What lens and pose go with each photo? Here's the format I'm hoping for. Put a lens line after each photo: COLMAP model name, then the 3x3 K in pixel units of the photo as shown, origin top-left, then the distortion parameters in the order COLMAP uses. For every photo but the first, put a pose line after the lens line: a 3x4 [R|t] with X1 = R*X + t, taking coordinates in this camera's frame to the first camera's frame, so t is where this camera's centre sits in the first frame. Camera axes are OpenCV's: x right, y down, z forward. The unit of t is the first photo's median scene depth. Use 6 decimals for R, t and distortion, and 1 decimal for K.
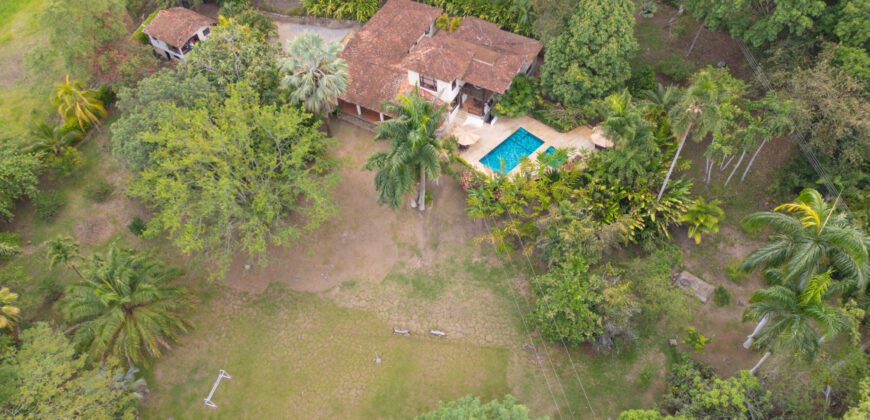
lens RADIAL K [[606.5, 0, 435.0], [0, 606.5, 210.0], [0, 0, 1]] dist [0.047229, -0.007260]
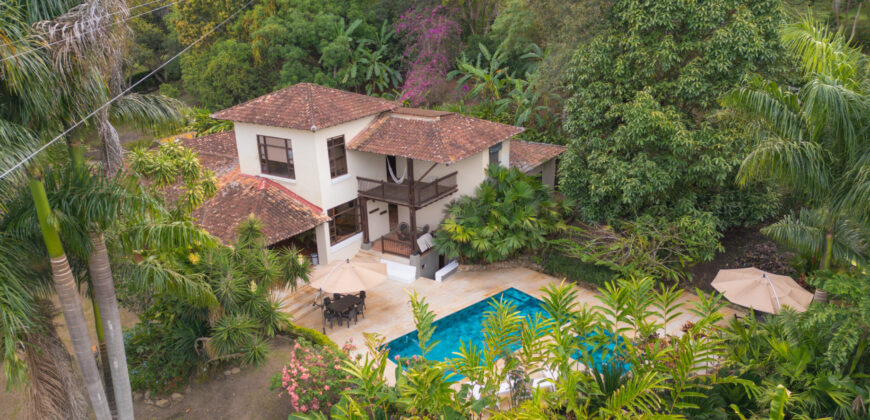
lens RADIAL K [[606.5, 0, 435.0], [0, 606.5, 210.0], [0, 0, 1]] dist [0.047229, -0.007260]
pose [[0.995892, 0.029332, -0.085665, 0.131262], [-0.070533, 0.844555, -0.530802, 0.028976], [0.056780, 0.534664, 0.843155, 0.685801]]
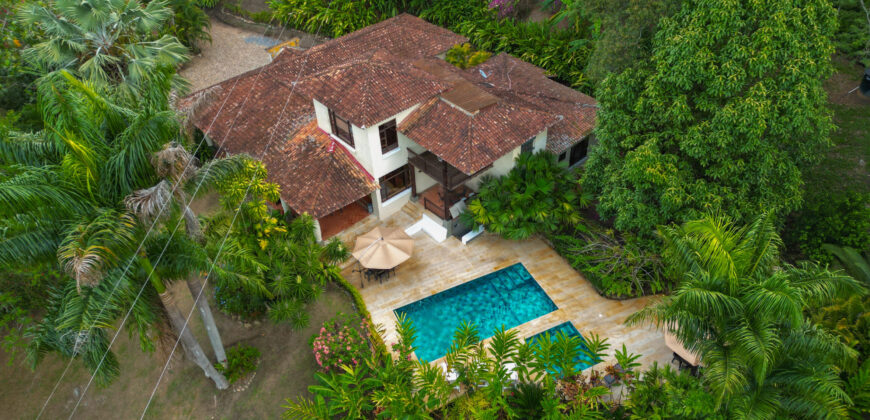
lens RADIAL K [[606.5, 0, 435.0], [0, 606.5, 210.0], [0, 0, 1]] dist [0.047229, -0.007260]
pose [[0.940432, 0.215463, -0.262990, 0.203268], [-0.261199, 0.953048, -0.153215, -0.091760], [0.217630, 0.212781, 0.952555, 0.568605]]
